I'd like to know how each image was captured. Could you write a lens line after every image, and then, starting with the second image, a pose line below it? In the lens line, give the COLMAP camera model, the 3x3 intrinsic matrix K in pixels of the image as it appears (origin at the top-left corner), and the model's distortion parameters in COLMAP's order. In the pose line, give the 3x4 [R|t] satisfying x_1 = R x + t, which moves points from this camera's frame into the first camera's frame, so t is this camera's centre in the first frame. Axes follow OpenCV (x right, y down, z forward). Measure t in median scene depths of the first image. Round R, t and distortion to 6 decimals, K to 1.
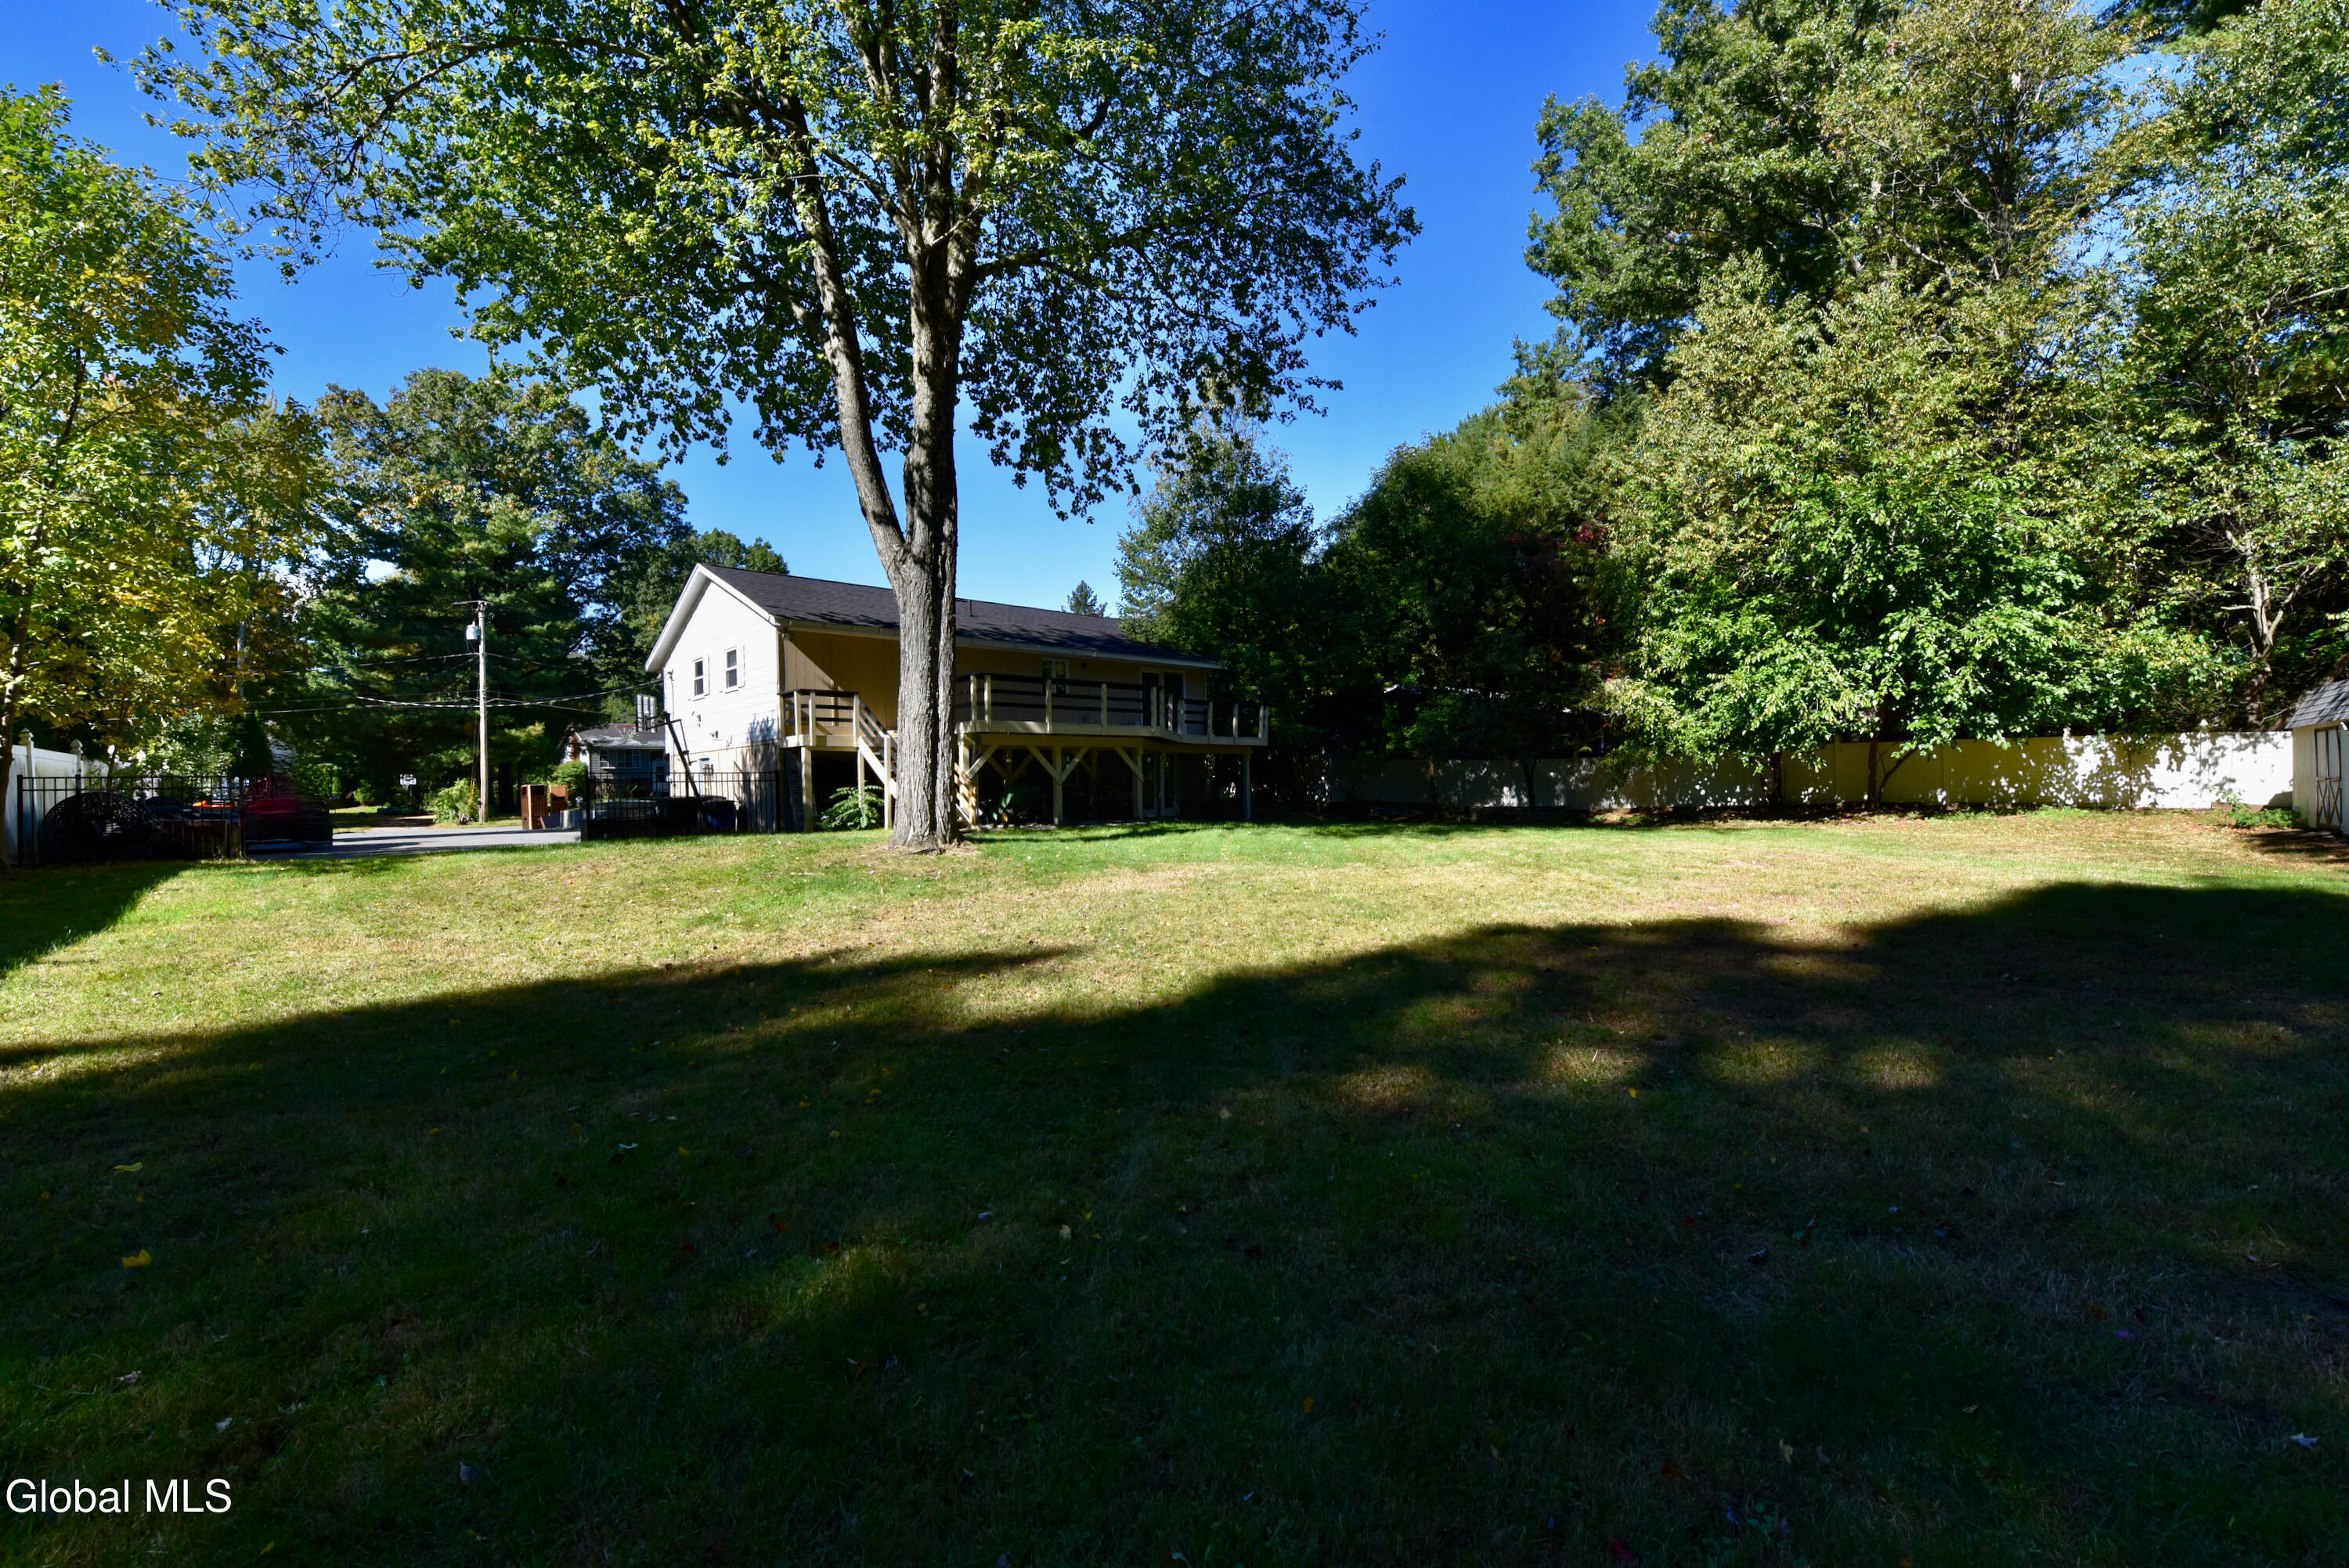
lens RADIAL K [[942.7, 0, 1177.0], [0, 942.7, 789.9], [0, 0, 1]] dist [-0.015565, -0.000183]
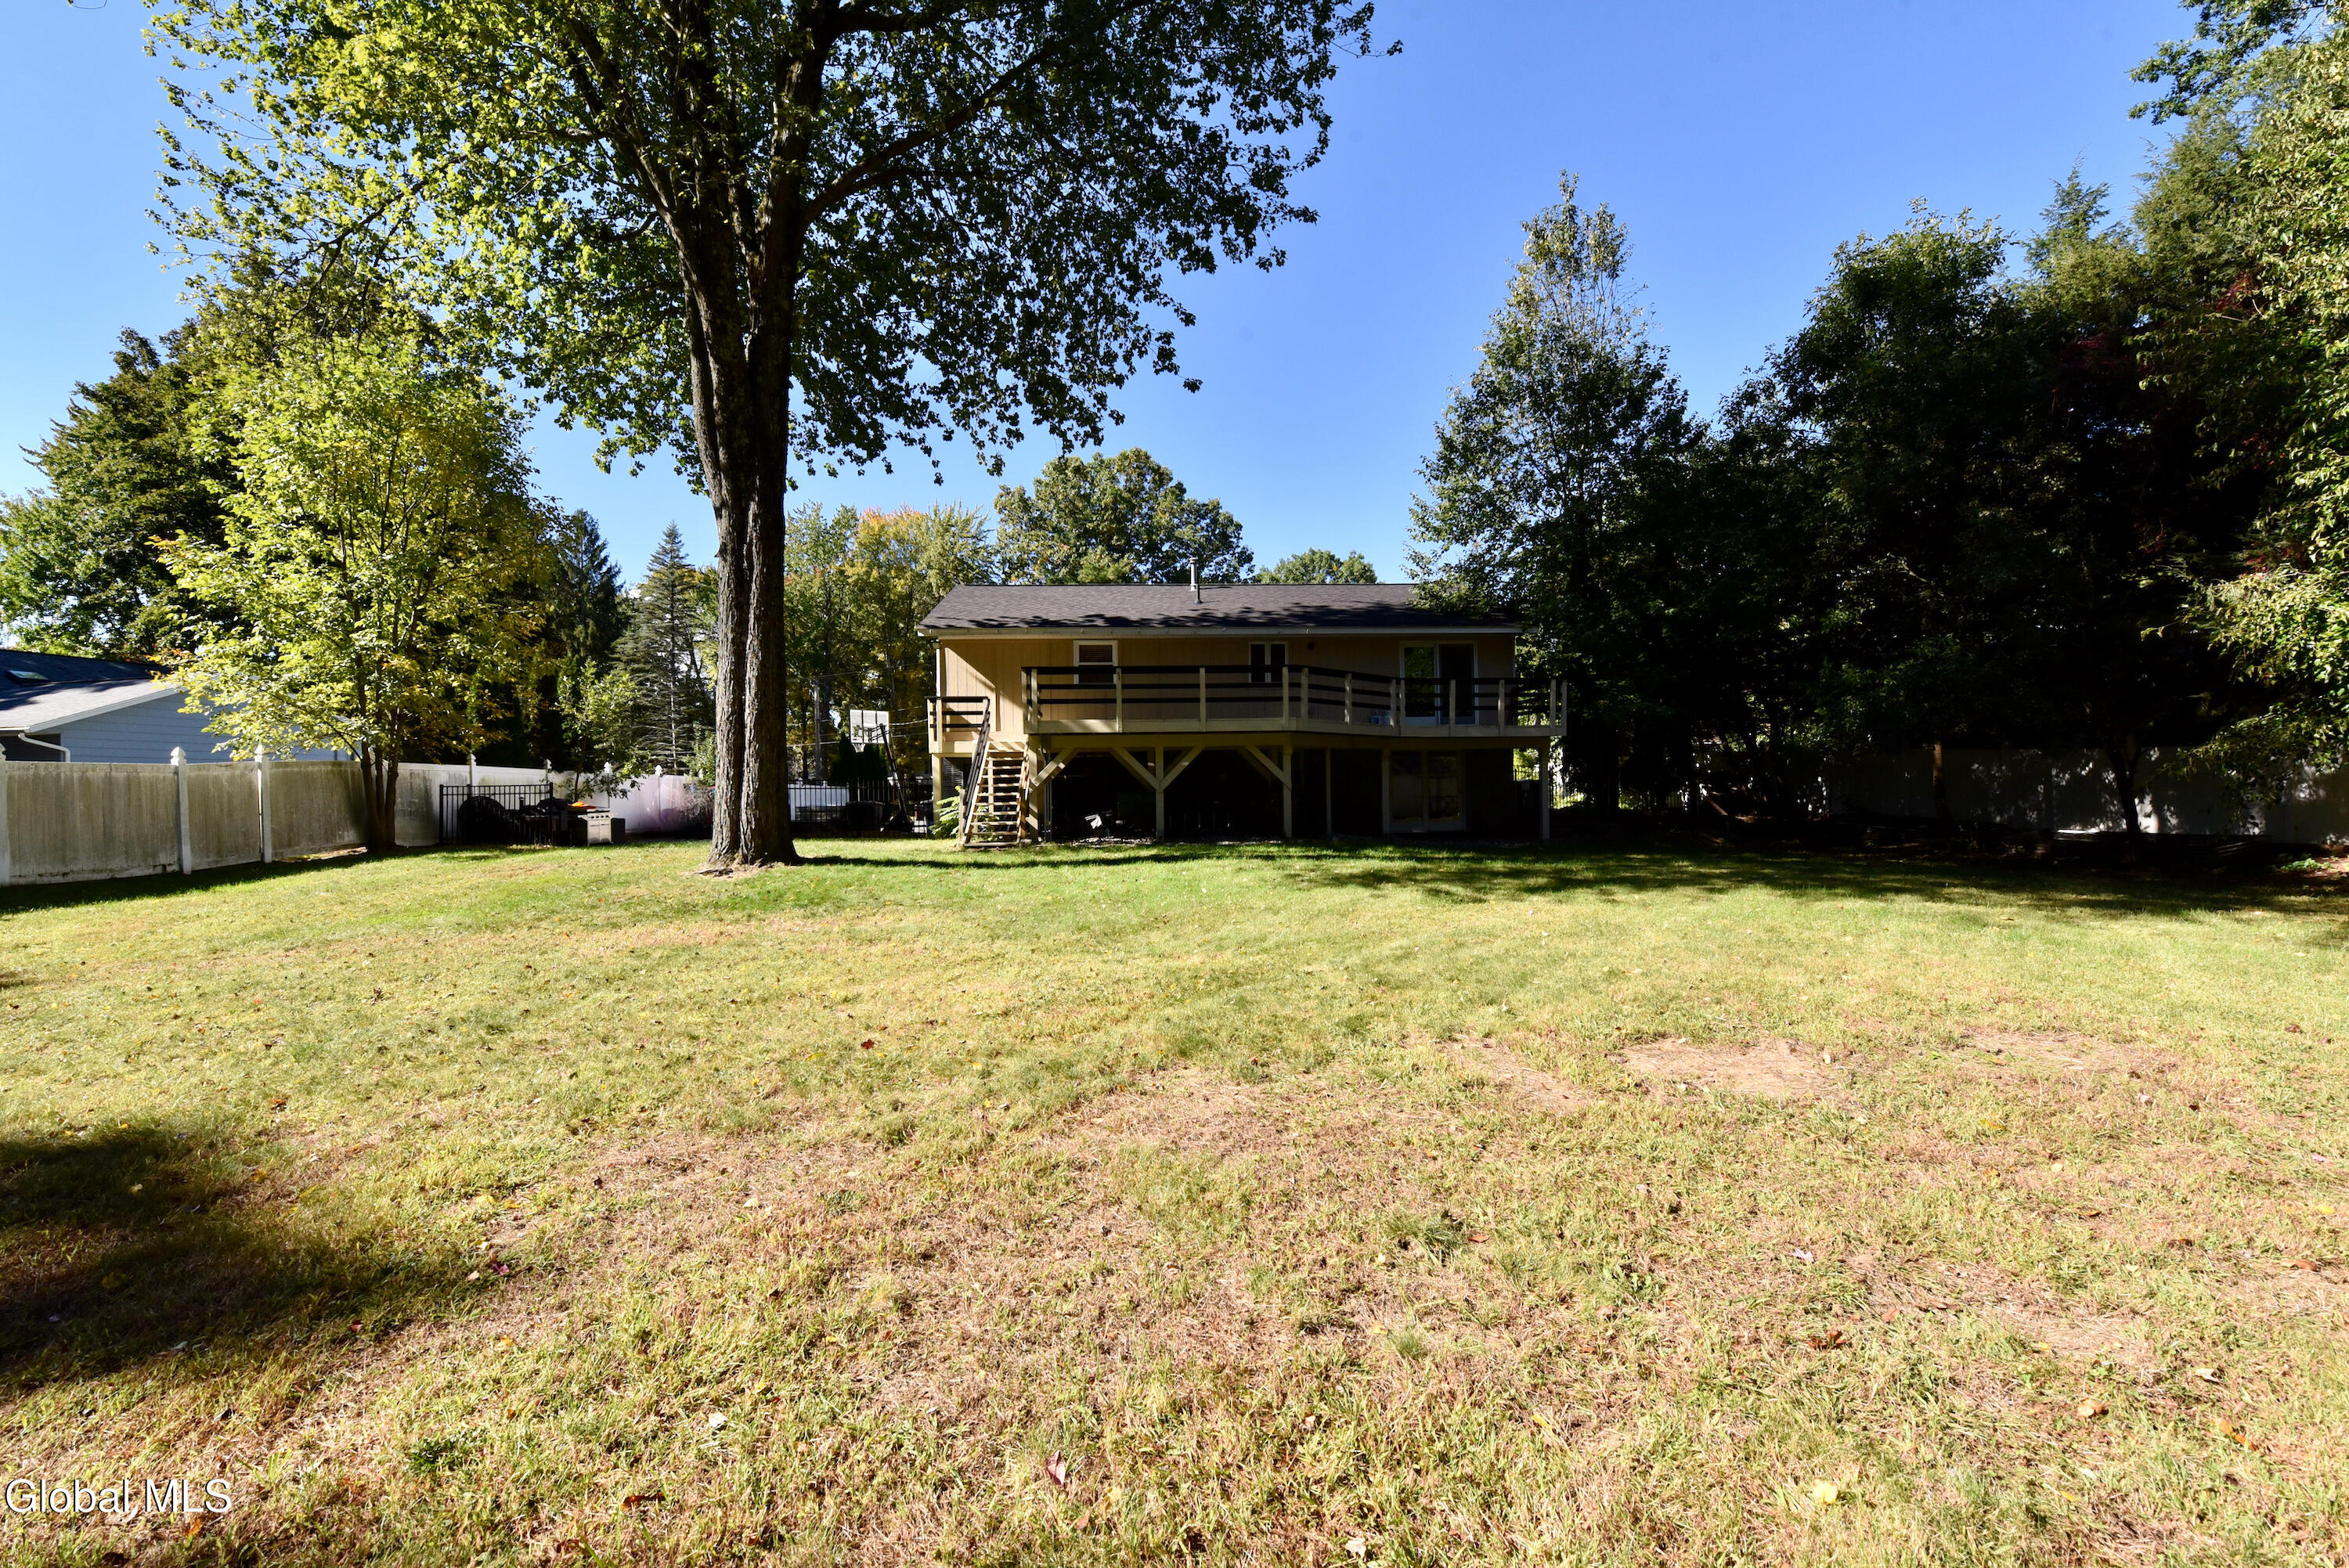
lens RADIAL K [[942.7, 0, 1177.0], [0, 942.7, 789.9], [0, 0, 1]] dist [-0.015565, -0.000183]
pose [[0.768493, 0.008996, -0.639795, 0.355931], [-0.010554, 0.999943, 0.001382, -0.008045], [0.639771, 0.005690, 0.768544, 0.321983]]
